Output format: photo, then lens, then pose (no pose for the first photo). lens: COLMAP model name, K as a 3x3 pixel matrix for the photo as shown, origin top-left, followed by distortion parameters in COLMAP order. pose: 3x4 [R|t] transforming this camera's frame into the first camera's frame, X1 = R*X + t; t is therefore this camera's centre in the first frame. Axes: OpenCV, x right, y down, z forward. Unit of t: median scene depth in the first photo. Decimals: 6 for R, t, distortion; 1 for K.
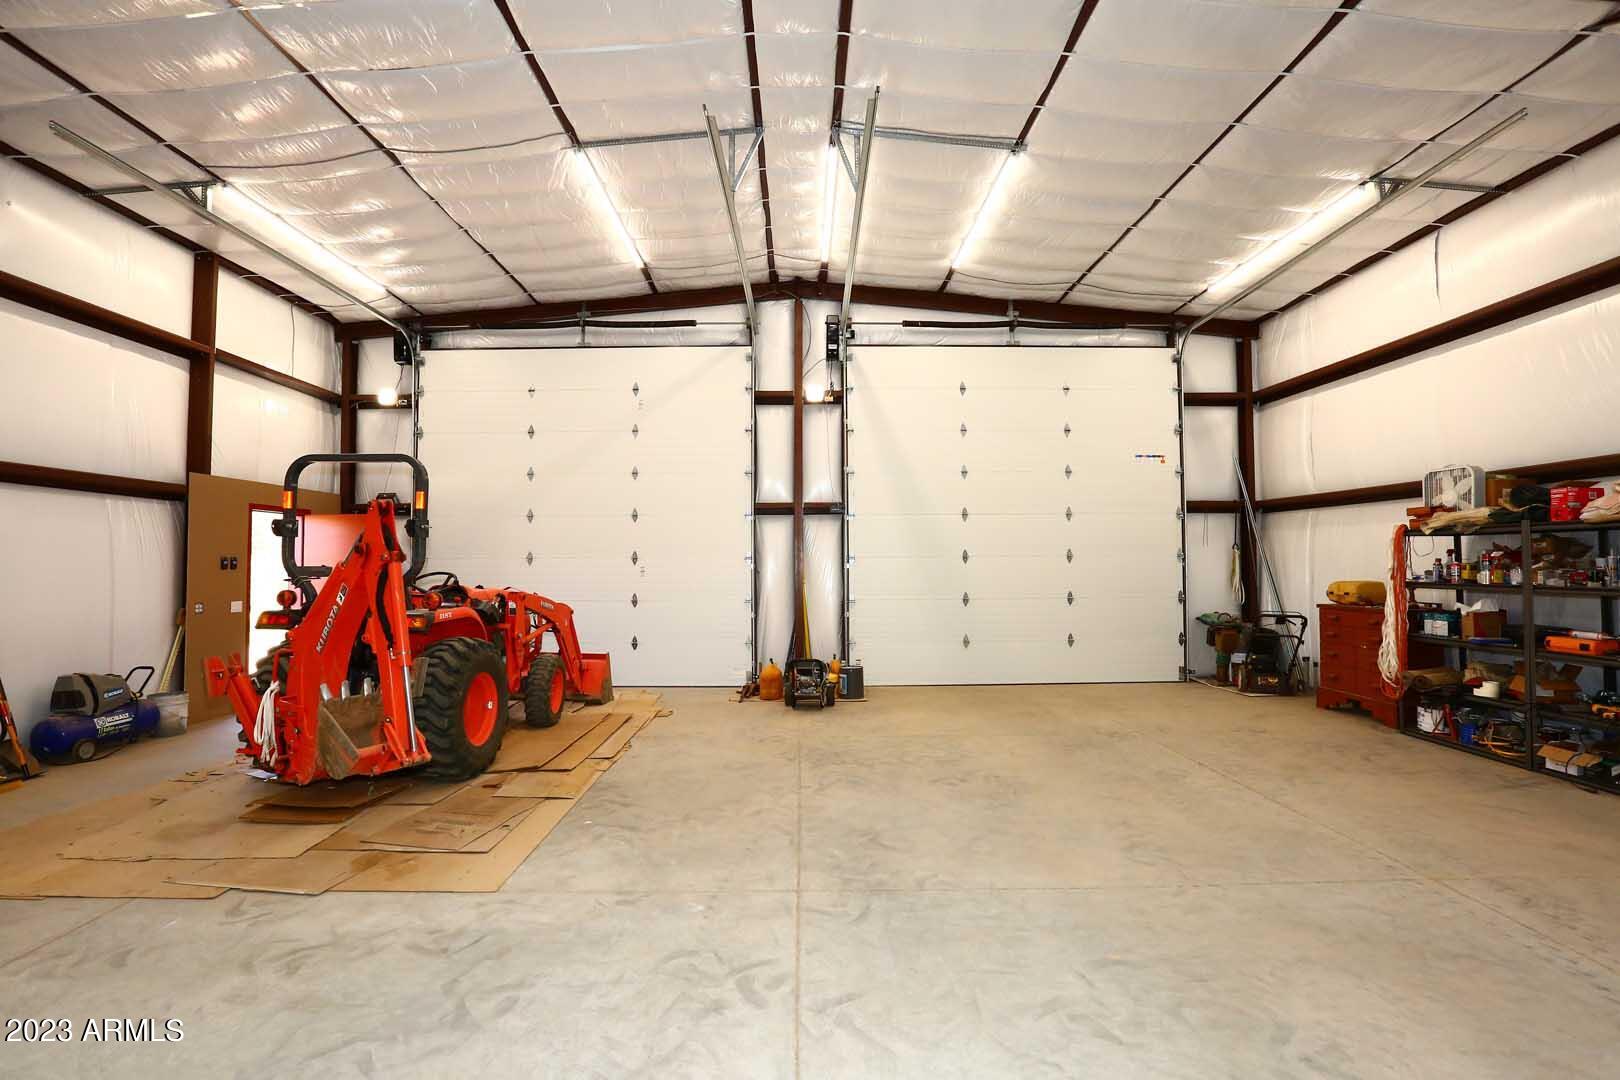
lens RADIAL K [[759.7, 0, 805.8], [0, 759.7, 541.1], [0, 0, 1]] dist [-0.003398, -0.001425]
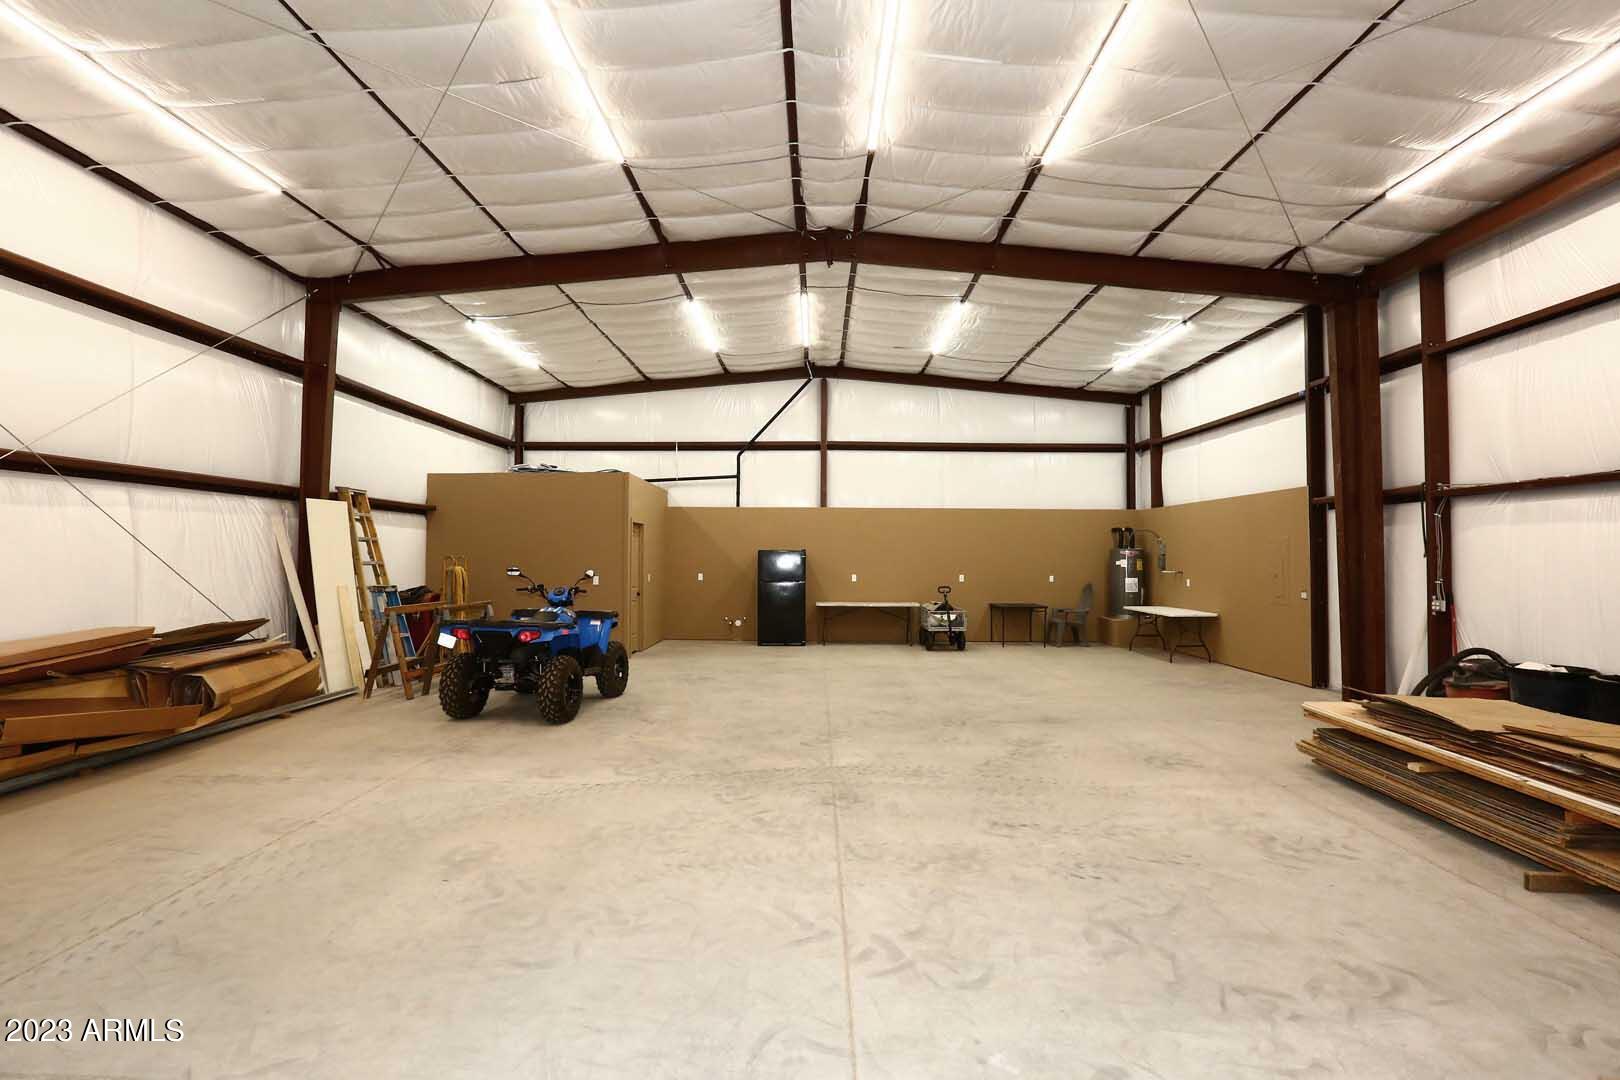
lens RADIAL K [[759.7, 0, 808.3], [0, 759.7, 543.2], [0, 0, 1]] dist [-0.003398, -0.001425]
pose [[-0.999844, -0.002423, 0.017480, 0.024488], [-0.003219, 0.998953, -0.045644, 0.050385], [-0.017351, -0.045693, -0.998805, 2.047251]]
